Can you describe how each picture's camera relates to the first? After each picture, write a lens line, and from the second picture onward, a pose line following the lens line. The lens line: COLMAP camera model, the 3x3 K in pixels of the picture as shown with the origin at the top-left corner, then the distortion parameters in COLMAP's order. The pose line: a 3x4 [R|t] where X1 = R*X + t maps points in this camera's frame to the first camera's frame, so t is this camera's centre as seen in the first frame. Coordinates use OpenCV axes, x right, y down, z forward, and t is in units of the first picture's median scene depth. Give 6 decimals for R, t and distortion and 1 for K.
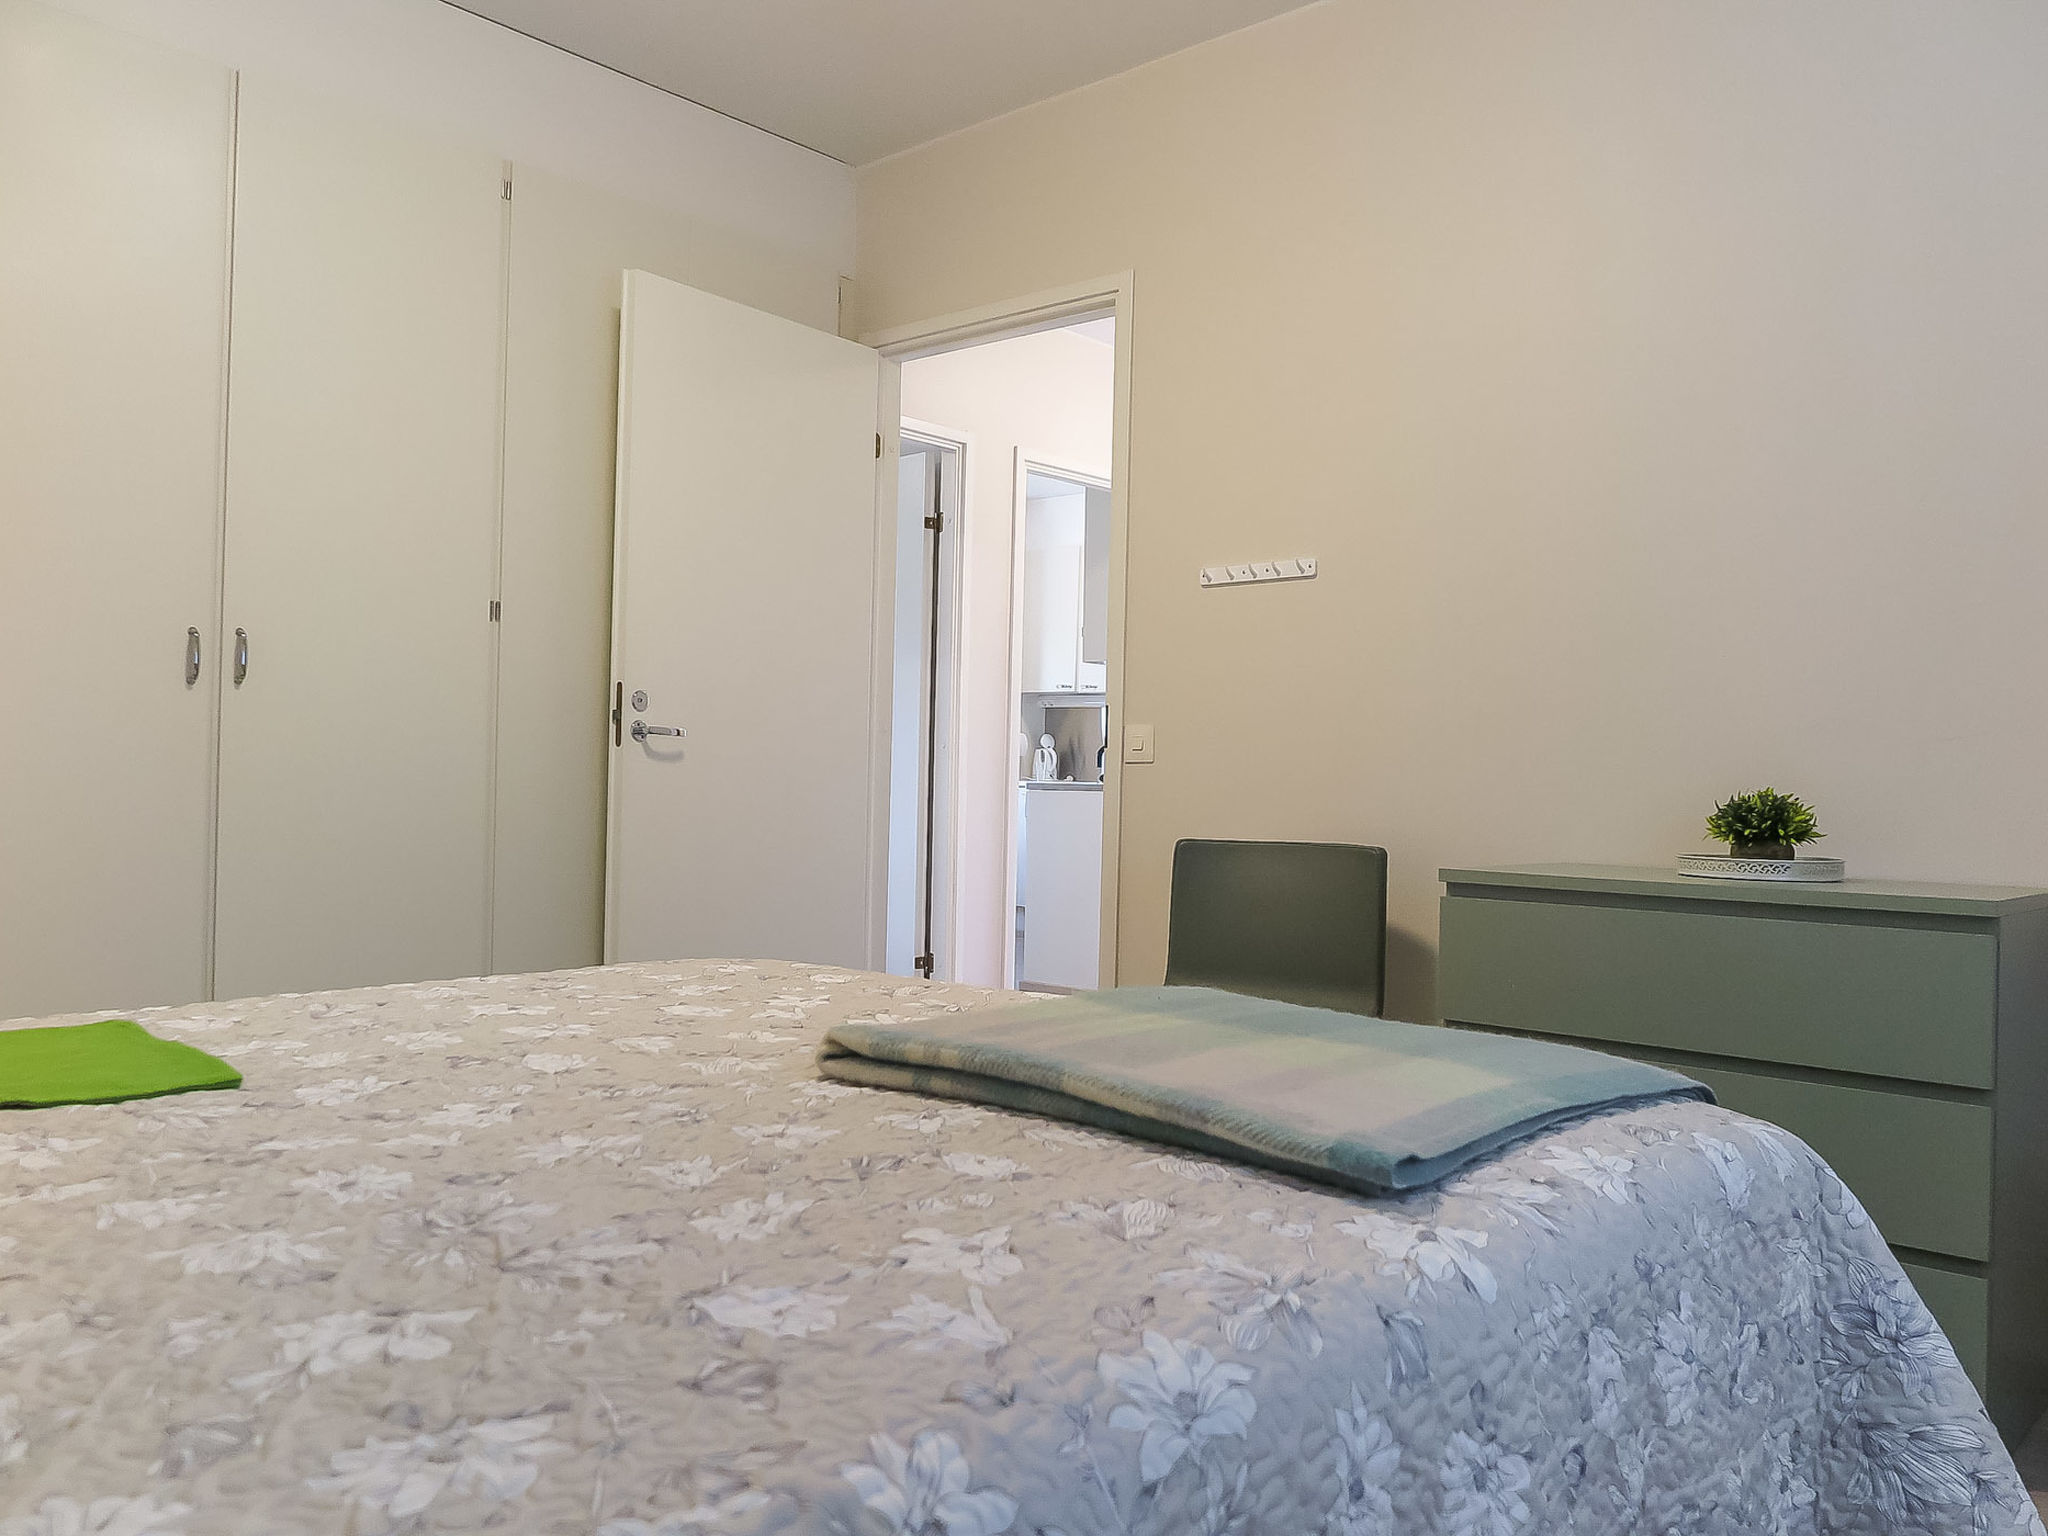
lens RADIAL K [[1581.0, 0, 1017.5], [0, 1581.0, 759.5], [0, 0, 1]] dist [-0.010082, 0.011658]
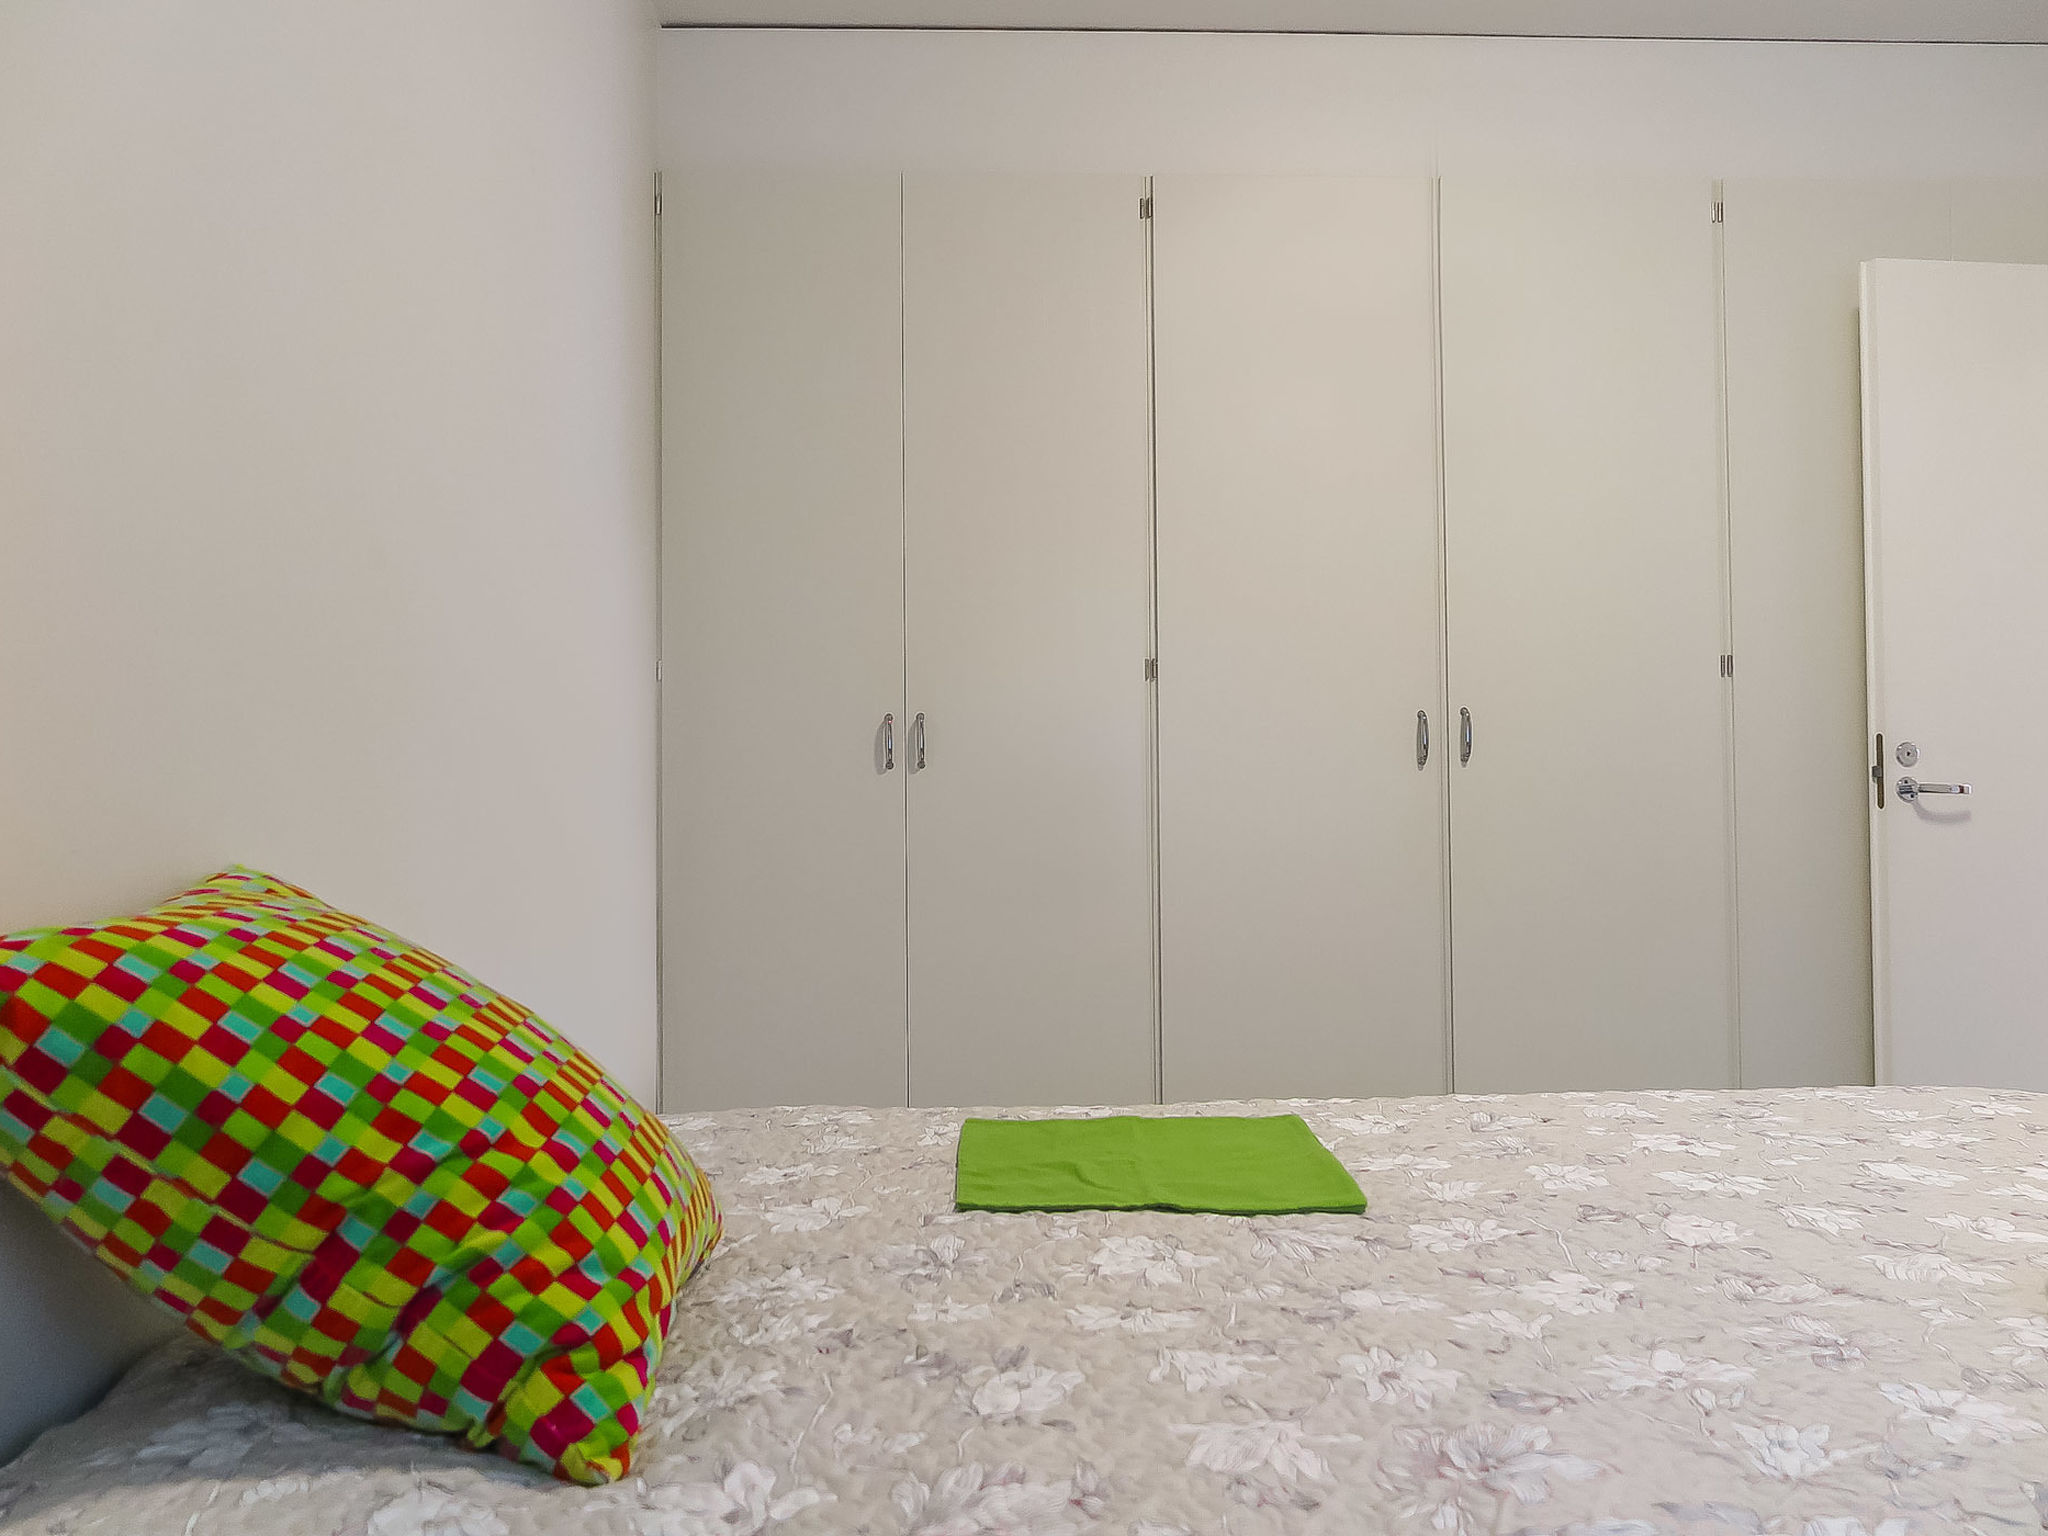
lens RADIAL K [[1581.0, 0, 1017.5], [0, 1581.0, 759.5], [0, 0, 1]] dist [-0.010082, 0.011658]
pose [[0.704549, -0.042490, -0.708382, 0.071152], [0.027989, 0.999093, -0.032090, -0.051913], [0.709103, 0.002782, 0.705100, 0.134123]]
